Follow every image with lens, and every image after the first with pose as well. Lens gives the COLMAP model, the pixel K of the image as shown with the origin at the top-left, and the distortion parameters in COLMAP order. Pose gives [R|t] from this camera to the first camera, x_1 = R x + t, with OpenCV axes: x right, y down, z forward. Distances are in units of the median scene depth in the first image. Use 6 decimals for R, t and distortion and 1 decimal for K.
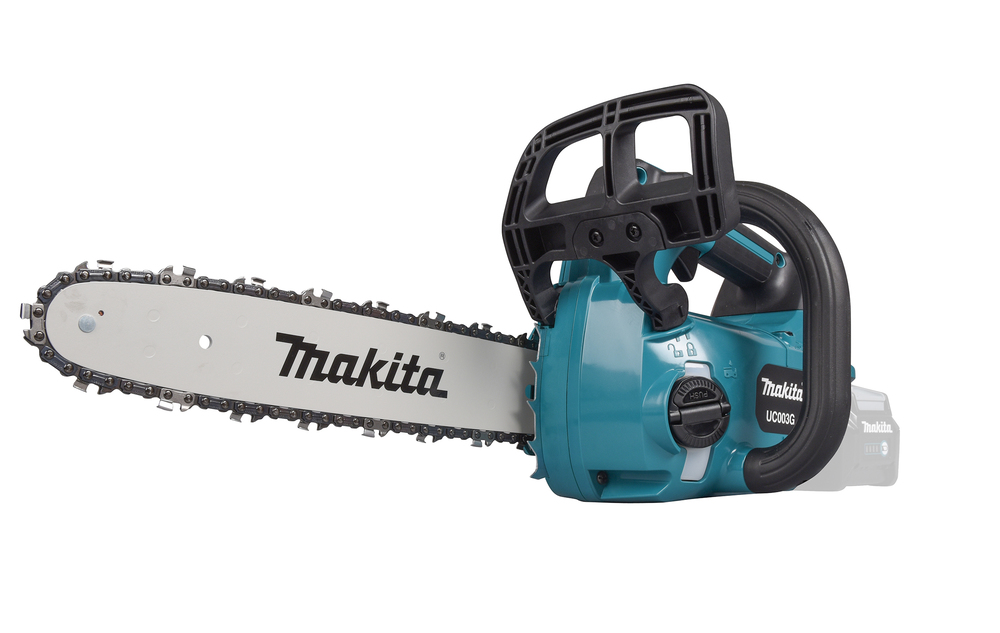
lens RADIAL K [[1049.7, 0, 494.4], [0, 1049.7, 333.8], [0, 0, 1]] dist [-0.112863, 0.000000]
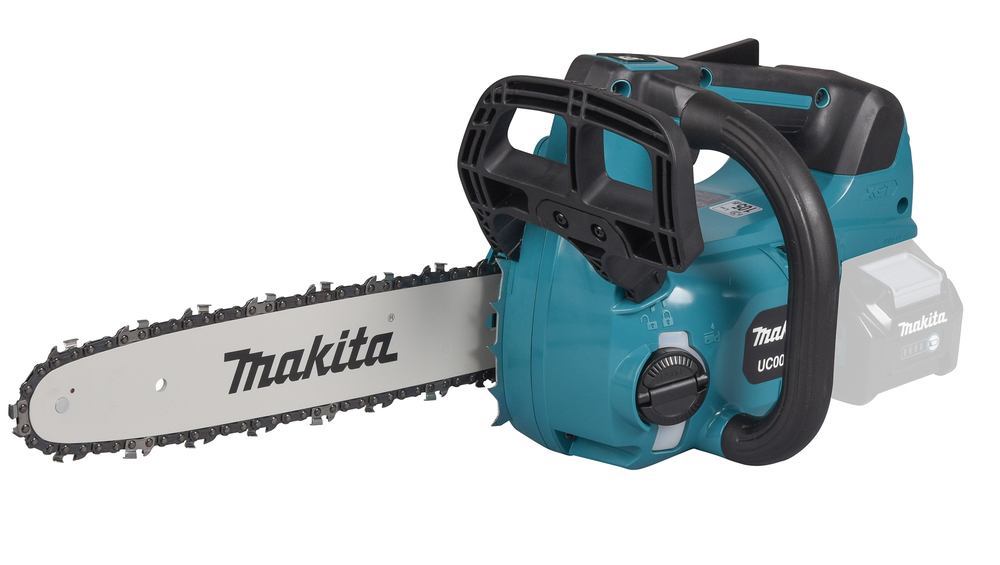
lens RADIAL K [[3159.4, 0, 500.6], [0, 3159.4, 284.0], [0, 0, 1]] dist [-0.302918, 0.000000]
pose [[0.999889, -0.006738, 0.013300, 0.008183], [0.000925, 0.918376, 0.395709, -1.107186], [-0.014881, -0.395653, 0.918280, -1.511758]]
